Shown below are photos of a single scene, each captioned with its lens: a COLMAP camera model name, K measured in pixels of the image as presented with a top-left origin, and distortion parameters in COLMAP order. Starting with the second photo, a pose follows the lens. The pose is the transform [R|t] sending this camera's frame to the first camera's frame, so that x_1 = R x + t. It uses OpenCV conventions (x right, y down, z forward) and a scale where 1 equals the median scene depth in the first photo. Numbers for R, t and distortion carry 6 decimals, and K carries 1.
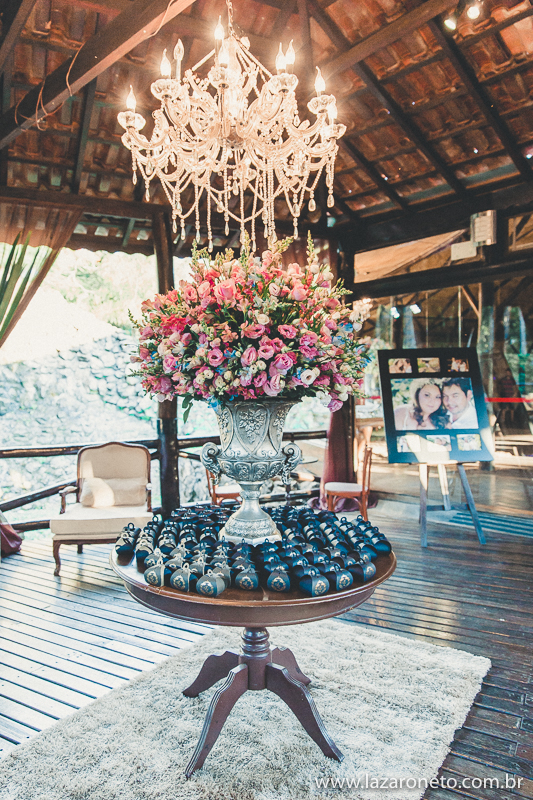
lens RADIAL K [[647.3, 0, 265.5], [0, 647.3, 407.2], [0, 0, 1]] dist [0.015027, -0.011632]
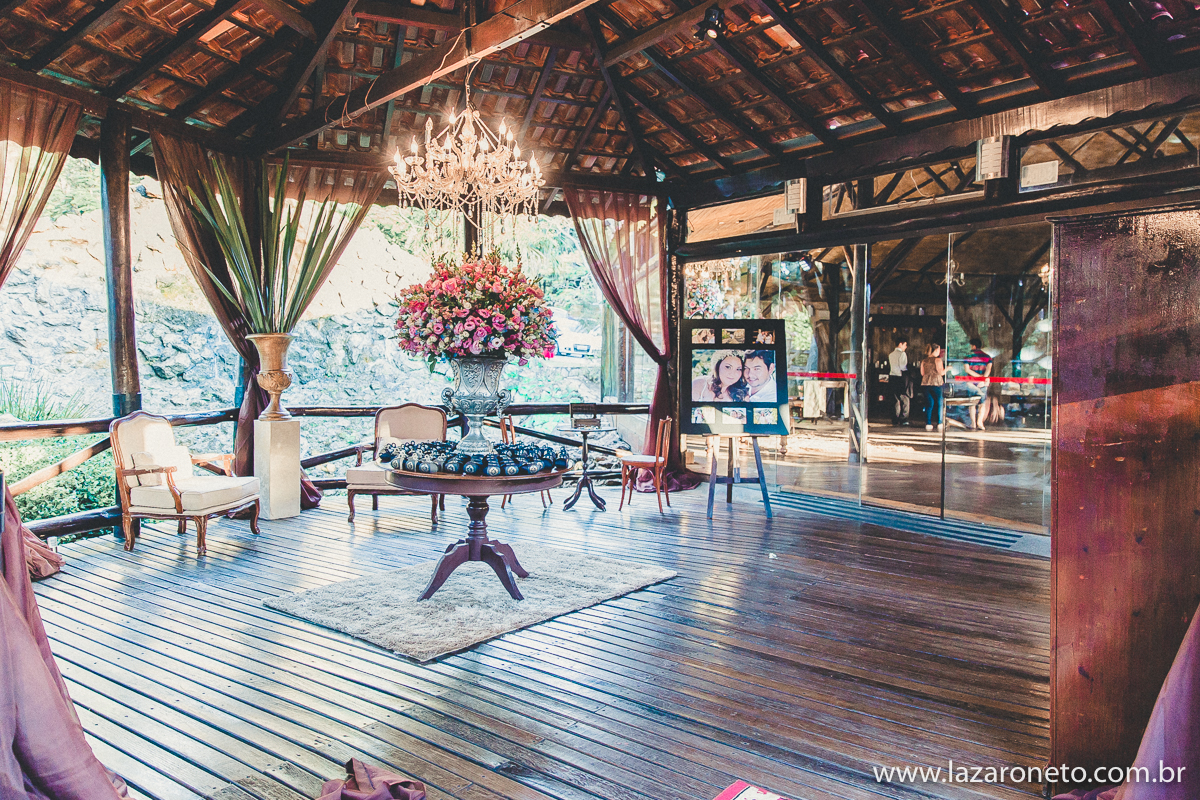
lens RADIAL K [[971.0, 0, 601.1], [0, 971.0, 392.9], [0, 0, 1]] dist [0.015027, -0.011632]
pose [[0.995624, 0.032699, -0.087541, 0.191340], [-0.032462, 0.999464, 0.004131, 0.020946], [0.087630, -0.001271, 0.996152, -0.482669]]
